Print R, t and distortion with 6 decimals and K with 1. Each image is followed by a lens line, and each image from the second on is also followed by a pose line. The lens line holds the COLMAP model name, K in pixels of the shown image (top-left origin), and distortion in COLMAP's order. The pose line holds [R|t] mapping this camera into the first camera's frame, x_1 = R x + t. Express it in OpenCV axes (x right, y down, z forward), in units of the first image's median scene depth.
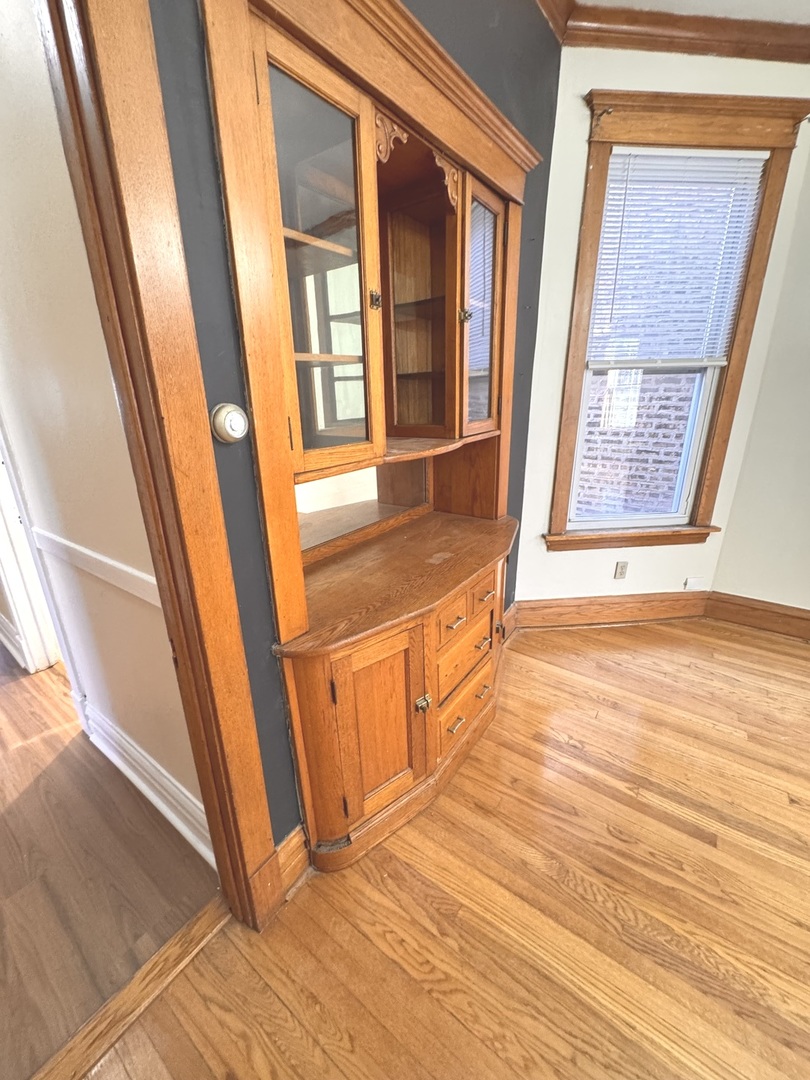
lens RADIAL K [[432.6, 0, 405.0], [0, 432.6, 540.0], [0, 0, 1]] dist [0.000968, 0.000095]
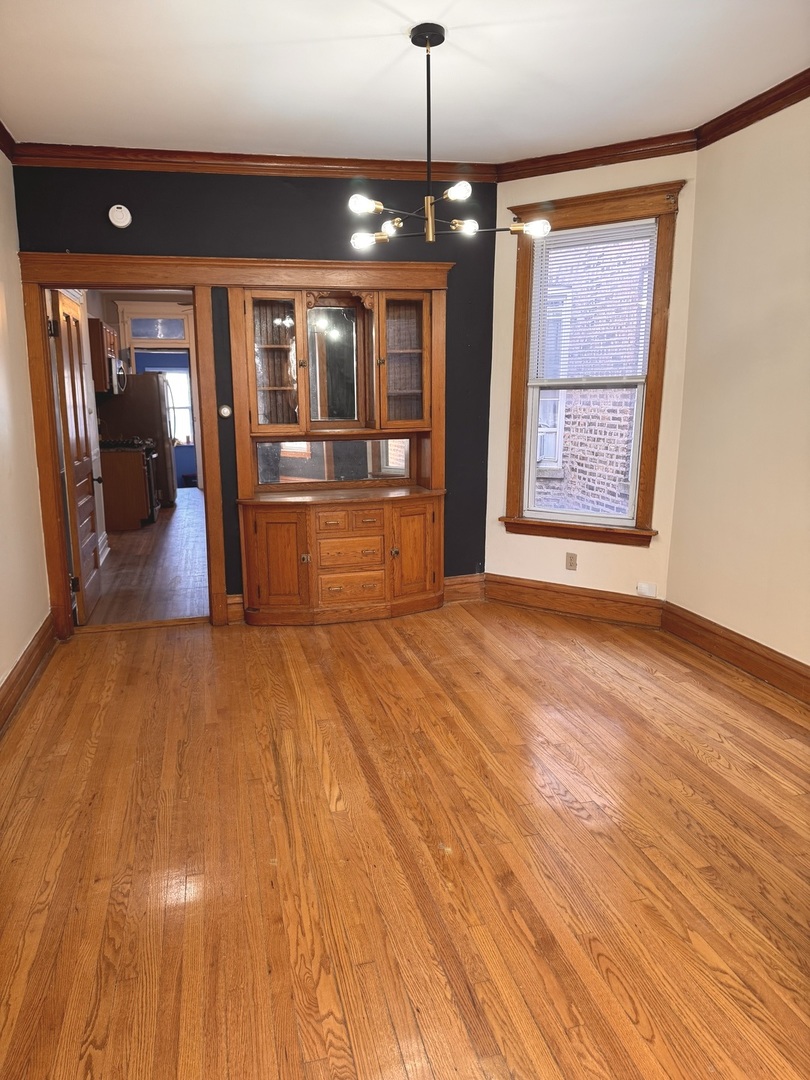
lens RADIAL K [[739.9, 0, 405.0], [0, 739.9, 540.0], [0, 0, 1]] dist [0.179526, -0.237177]
pose [[0.767094, 0.137939, -0.626530, 1.494314], [-0.216609, 0.974948, -0.050558, 0.225891], [0.603861, 0.174495, 0.777756, -0.811204]]
